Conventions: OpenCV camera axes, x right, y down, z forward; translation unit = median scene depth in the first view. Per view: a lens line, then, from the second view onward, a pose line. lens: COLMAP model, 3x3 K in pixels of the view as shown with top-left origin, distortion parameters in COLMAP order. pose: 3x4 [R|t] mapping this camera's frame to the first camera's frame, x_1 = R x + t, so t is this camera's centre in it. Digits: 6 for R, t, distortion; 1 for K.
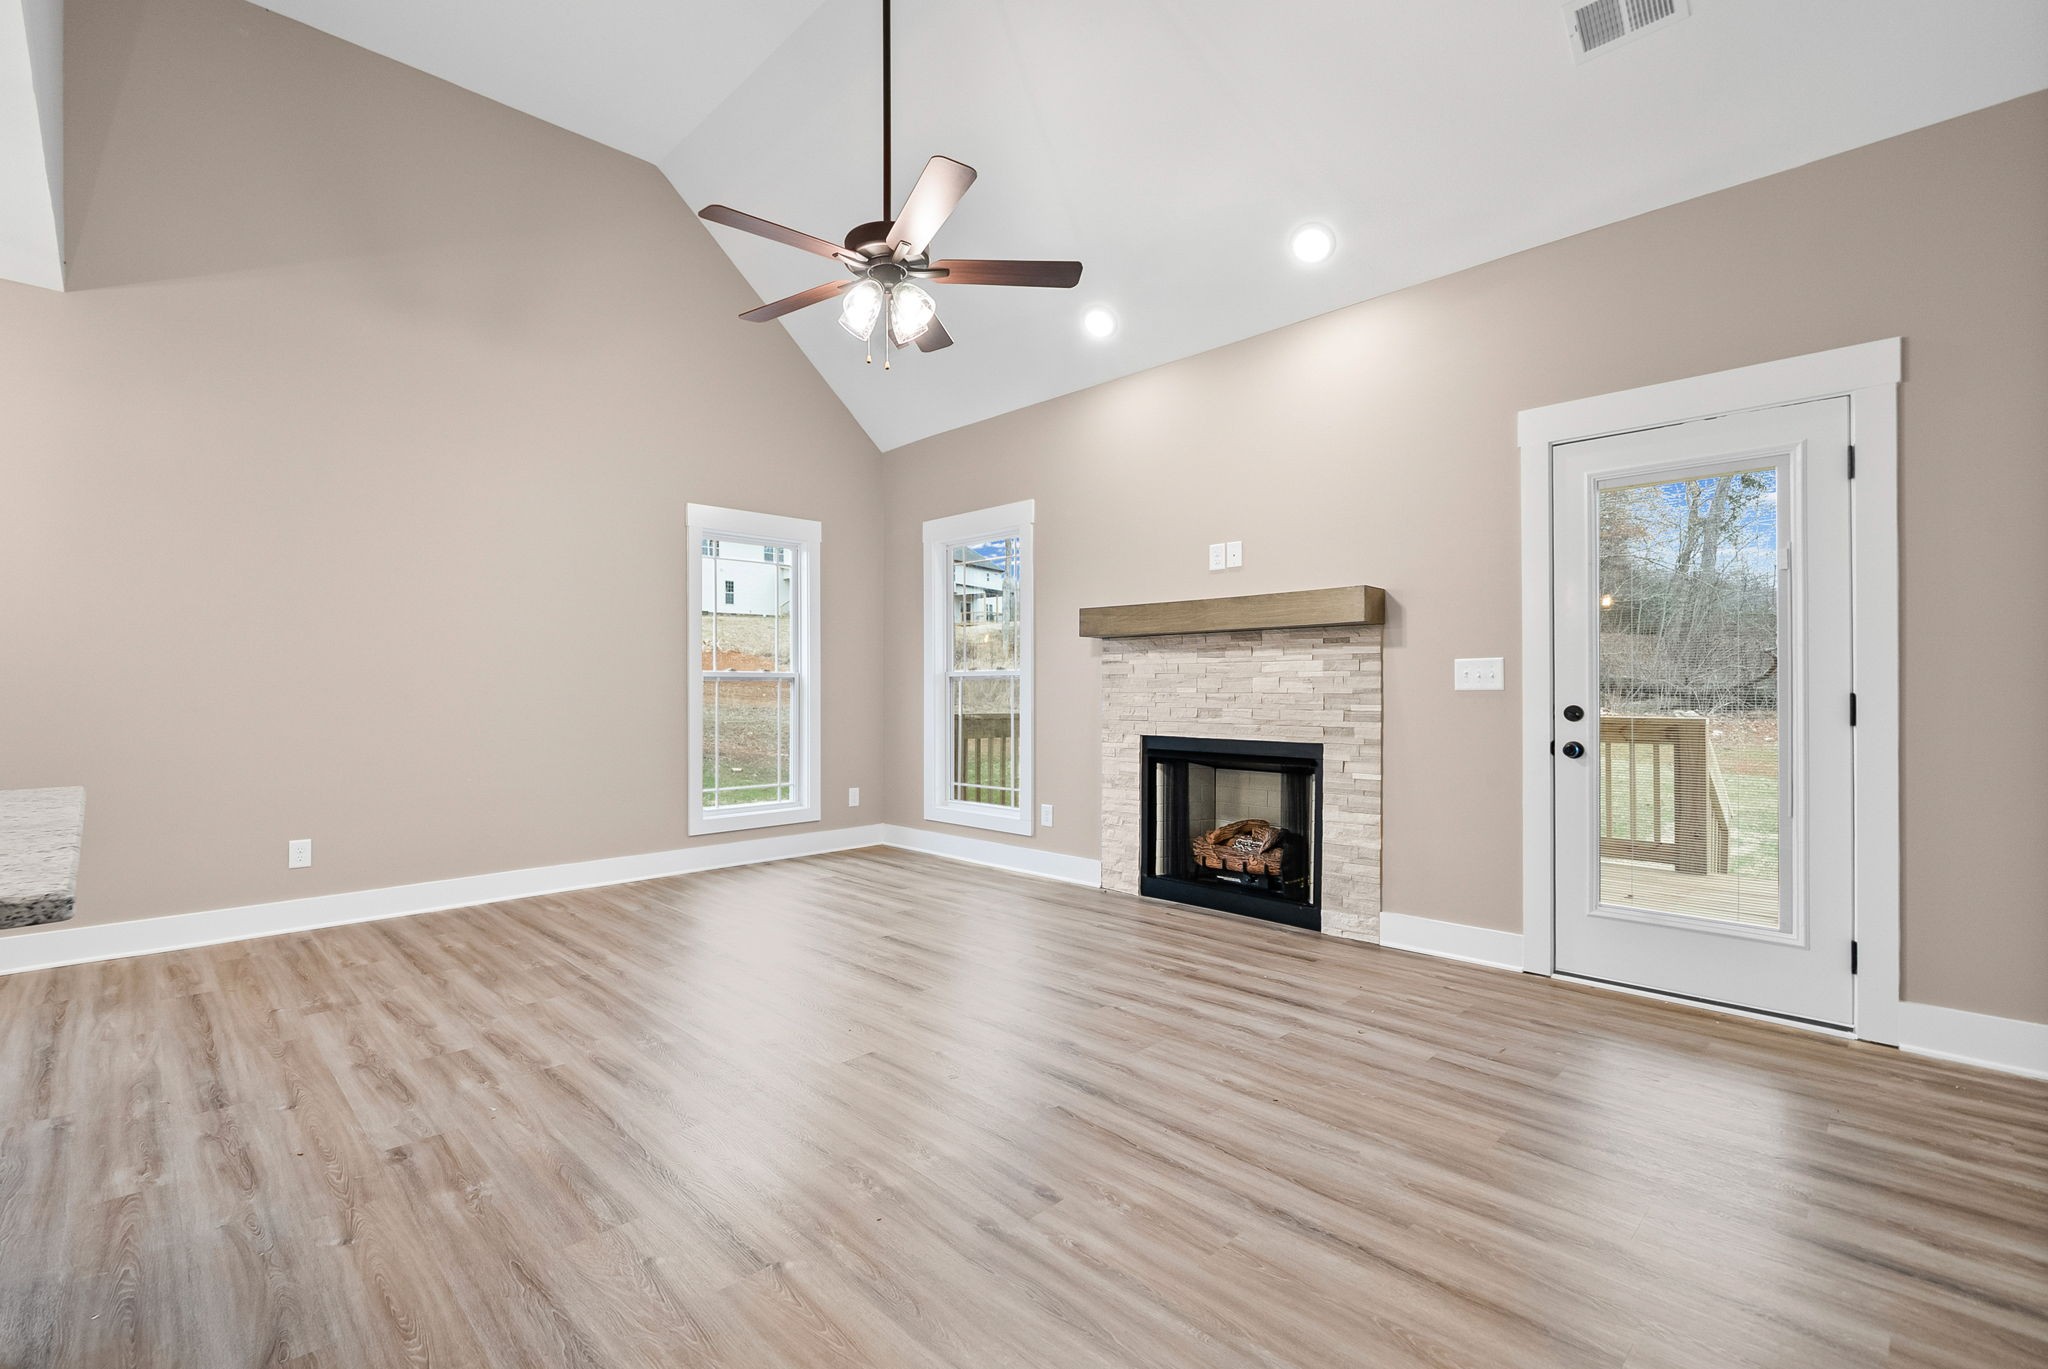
lens RADIAL K [[839.4, 0, 1033.2], [0, 839.4, 678.4], [0, 0, 1]] dist [-0.000352, -0.000066]
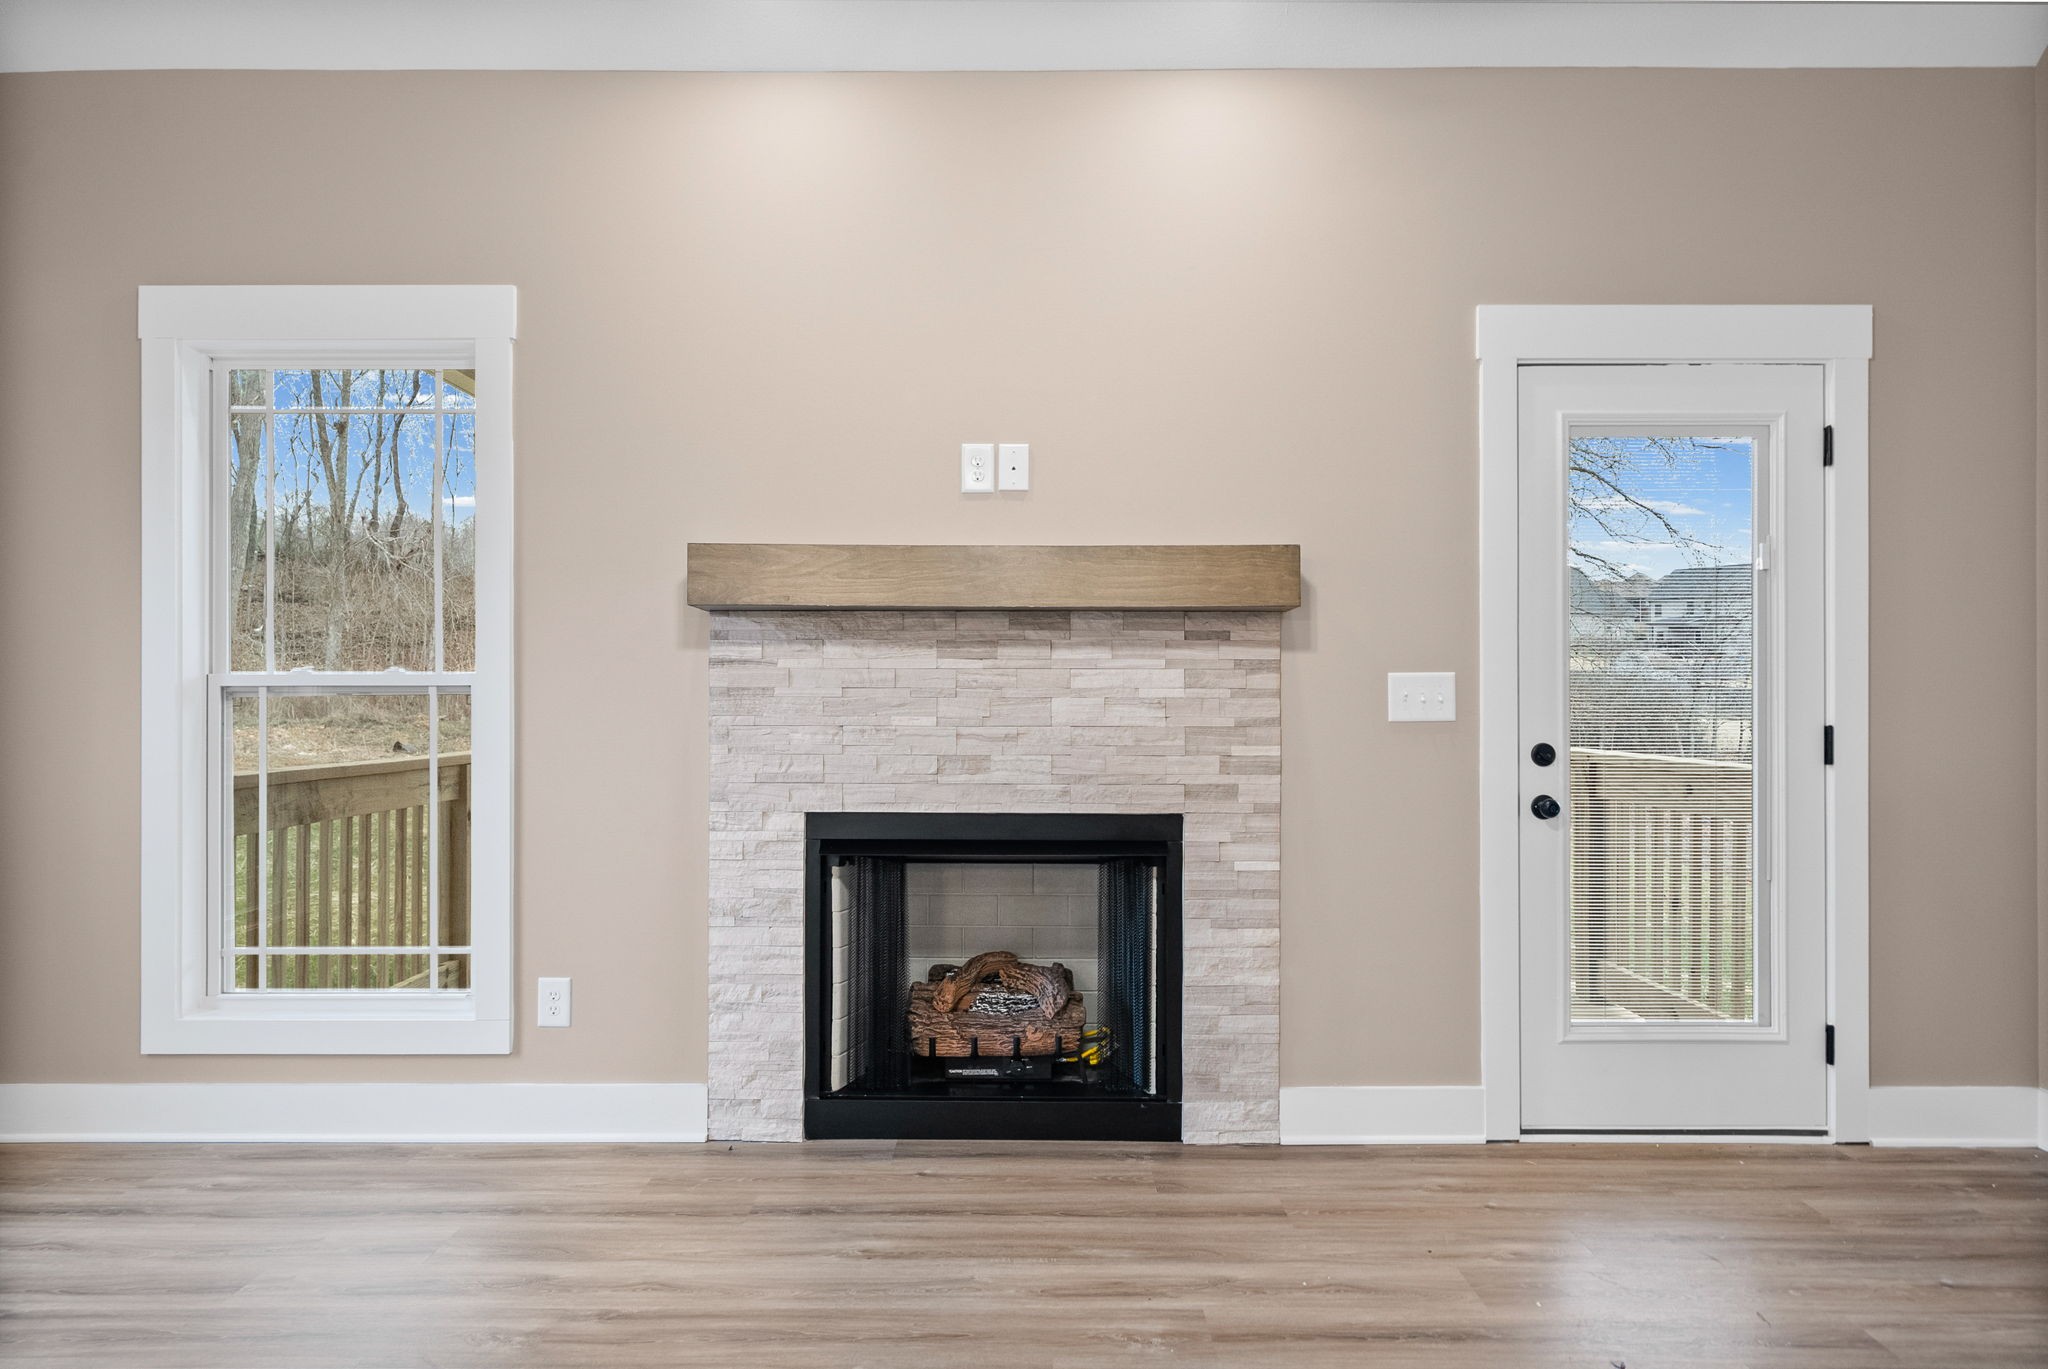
lens RADIAL K [[1188.5, 0, 1024.0], [0, 1188.5, 684.5], [0, 0, 1]] dist [0.002697, -0.000389]
pose [[0.744543, 0.005583, 0.667551, -0.264639], [-0.010578, 0.999938, 0.003436, -0.011992], [-0.667491, -0.009619, 0.744556, 0.439026]]
